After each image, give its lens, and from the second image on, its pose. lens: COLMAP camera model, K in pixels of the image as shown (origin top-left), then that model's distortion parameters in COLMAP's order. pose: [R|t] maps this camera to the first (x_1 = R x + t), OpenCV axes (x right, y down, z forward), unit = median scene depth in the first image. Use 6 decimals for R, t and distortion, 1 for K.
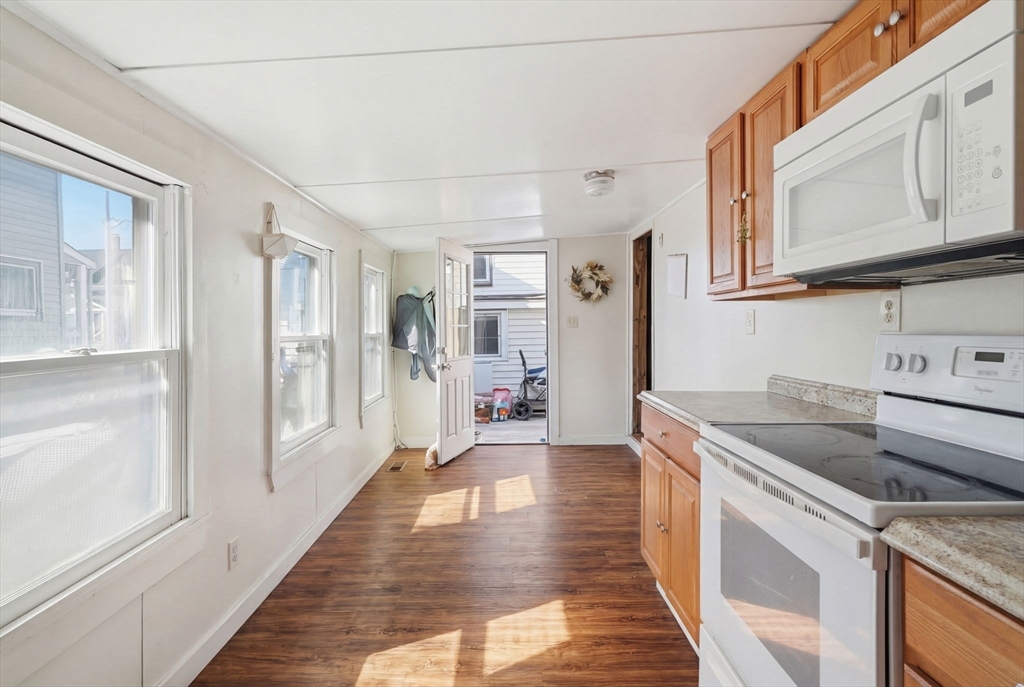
lens RADIAL K [[505.0, 0, 509.4], [0, 505.0, 333.3], [0, 0, 1]] dist [-0.000082, -0.000009]
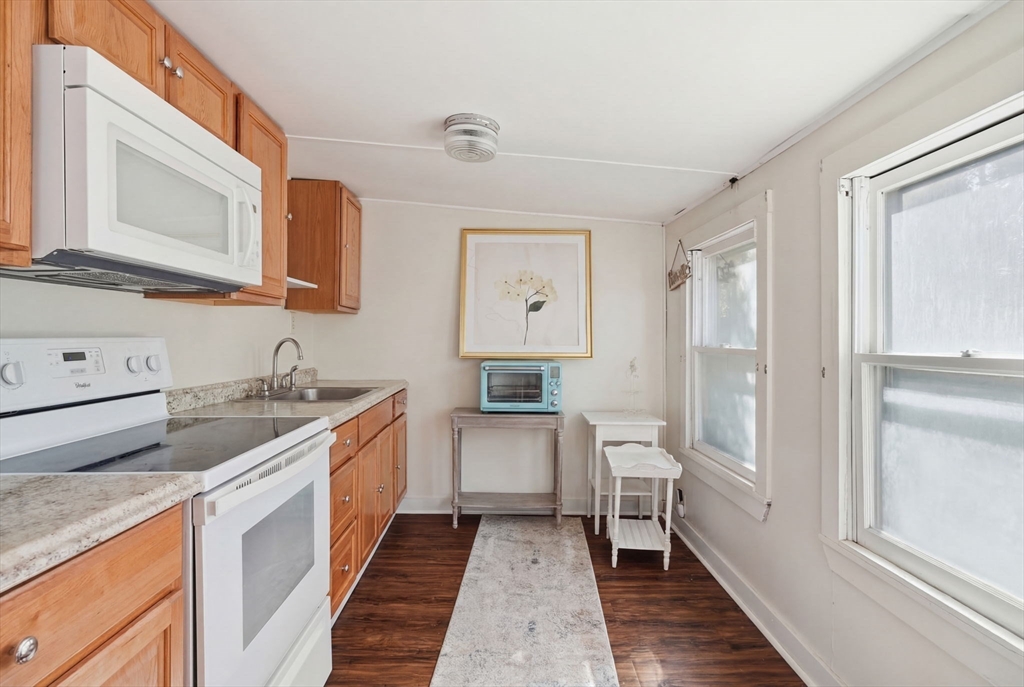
lens RADIAL K [[505.0, 0, 509.4], [0, 505.0, 333.3], [0, 0, 1]] dist [-0.000082, -0.000009]
pose [[-0.999865, 0.002334, -0.016295, -0.005723], [0.002248, 0.999983, 0.005306, -0.009048], [0.016307, 0.005268, -0.999853, 2.135293]]
